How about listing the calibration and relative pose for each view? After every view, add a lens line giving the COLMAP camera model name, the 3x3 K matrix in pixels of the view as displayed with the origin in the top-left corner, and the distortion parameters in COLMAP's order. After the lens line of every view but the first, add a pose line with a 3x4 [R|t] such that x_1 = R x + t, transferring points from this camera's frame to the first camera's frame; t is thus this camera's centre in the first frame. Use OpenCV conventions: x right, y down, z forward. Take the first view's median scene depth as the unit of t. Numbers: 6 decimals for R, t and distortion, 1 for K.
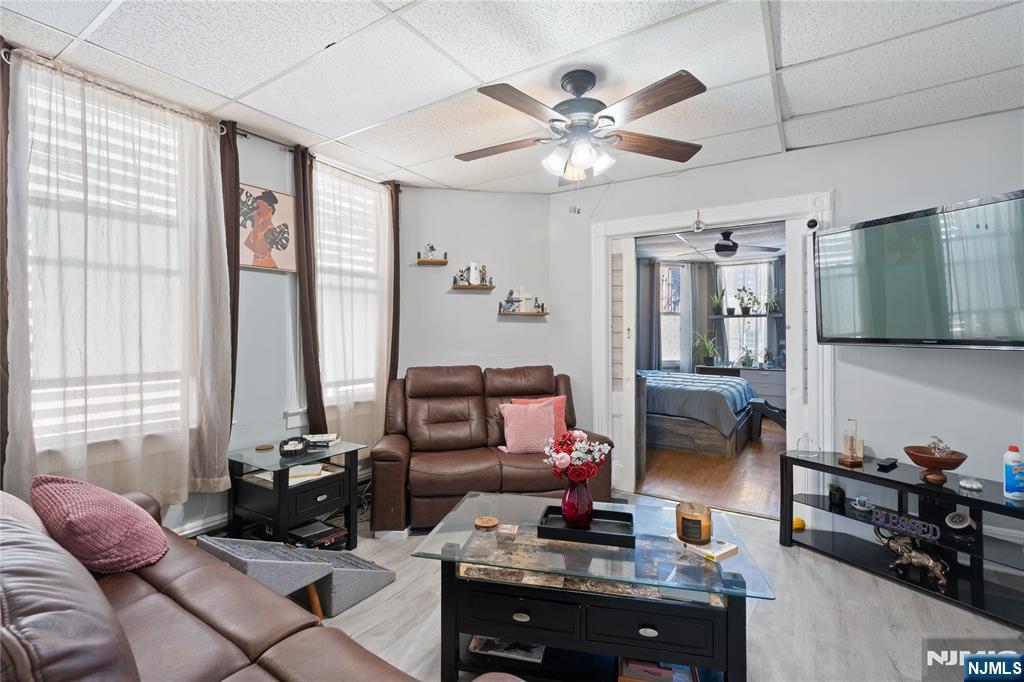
lens RADIAL K [[458.4, 0, 511.3], [0, 458.4, 334.3], [0, 0, 1]] dist [-0.000913, -0.000012]
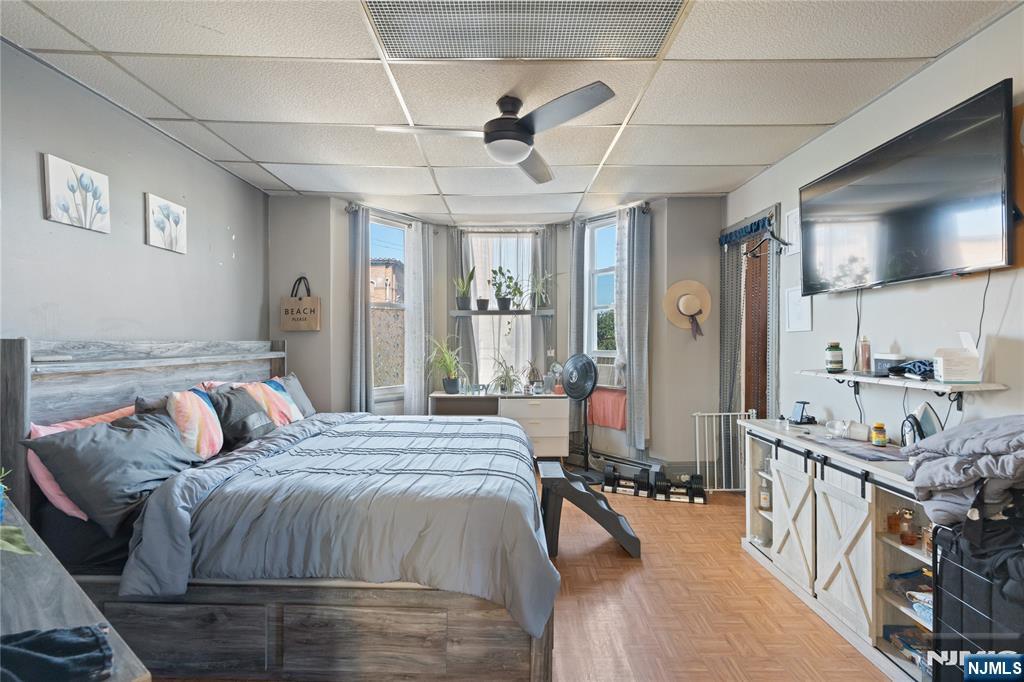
lens RADIAL K [[458.4, 0, 511.3], [0, 458.4, 334.3], [0, 0, 1]] dist [-0.000913, -0.000012]
pose [[0.835936, 0.005429, 0.548799, 0.166688], [0.004142, 0.999860, -0.016201, 0.000800], [-0.548811, 0.015816, 0.835797, 0.451891]]
